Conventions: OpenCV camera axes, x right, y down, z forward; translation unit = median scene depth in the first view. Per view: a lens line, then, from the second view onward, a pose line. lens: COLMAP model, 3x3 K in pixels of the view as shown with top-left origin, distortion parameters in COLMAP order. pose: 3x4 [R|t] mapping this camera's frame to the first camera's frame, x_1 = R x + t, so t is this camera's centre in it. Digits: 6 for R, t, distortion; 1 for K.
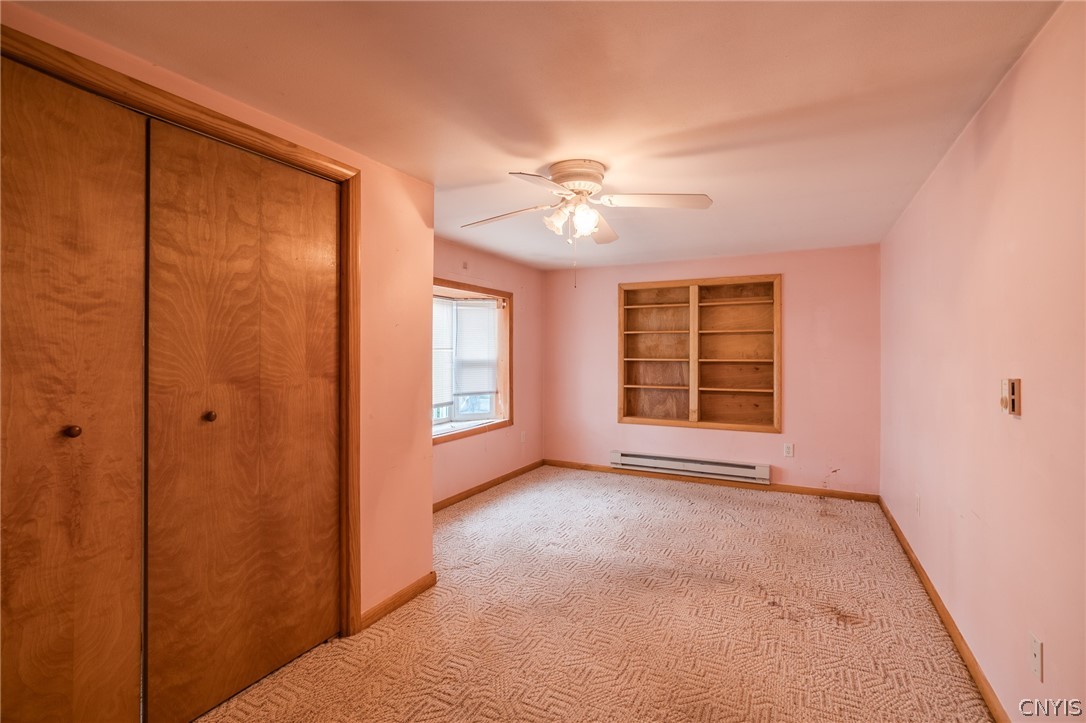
lens RADIAL K [[497.1, 0, 546.3], [0, 497.1, 351.6], [0, 0, 1]] dist [-0.008559, 0.000165]
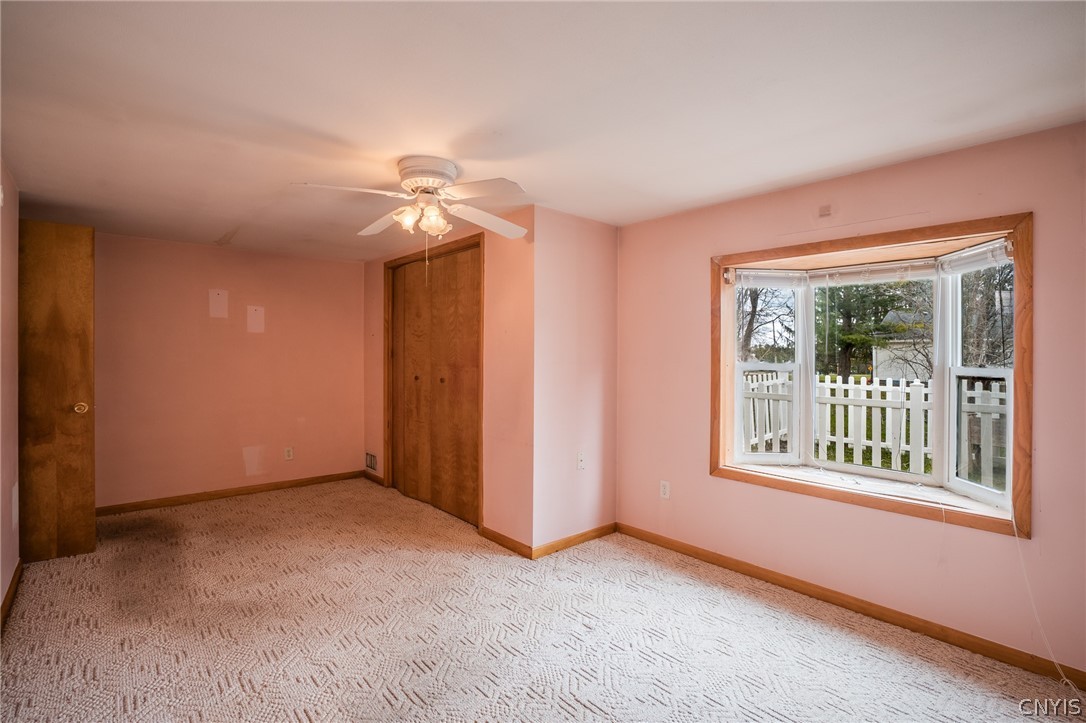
lens RADIAL K [[511.0, 0, 536.7], [0, 511.0, 351.5], [0, 0, 1]] dist [-0.028862, 0.000820]
pose [[-0.372227, -0.005238, -0.928127, 1.156818], [-0.010039, 0.999948, -0.001617, -0.000828], [0.928088, 0.008716, -0.372260, 1.975802]]
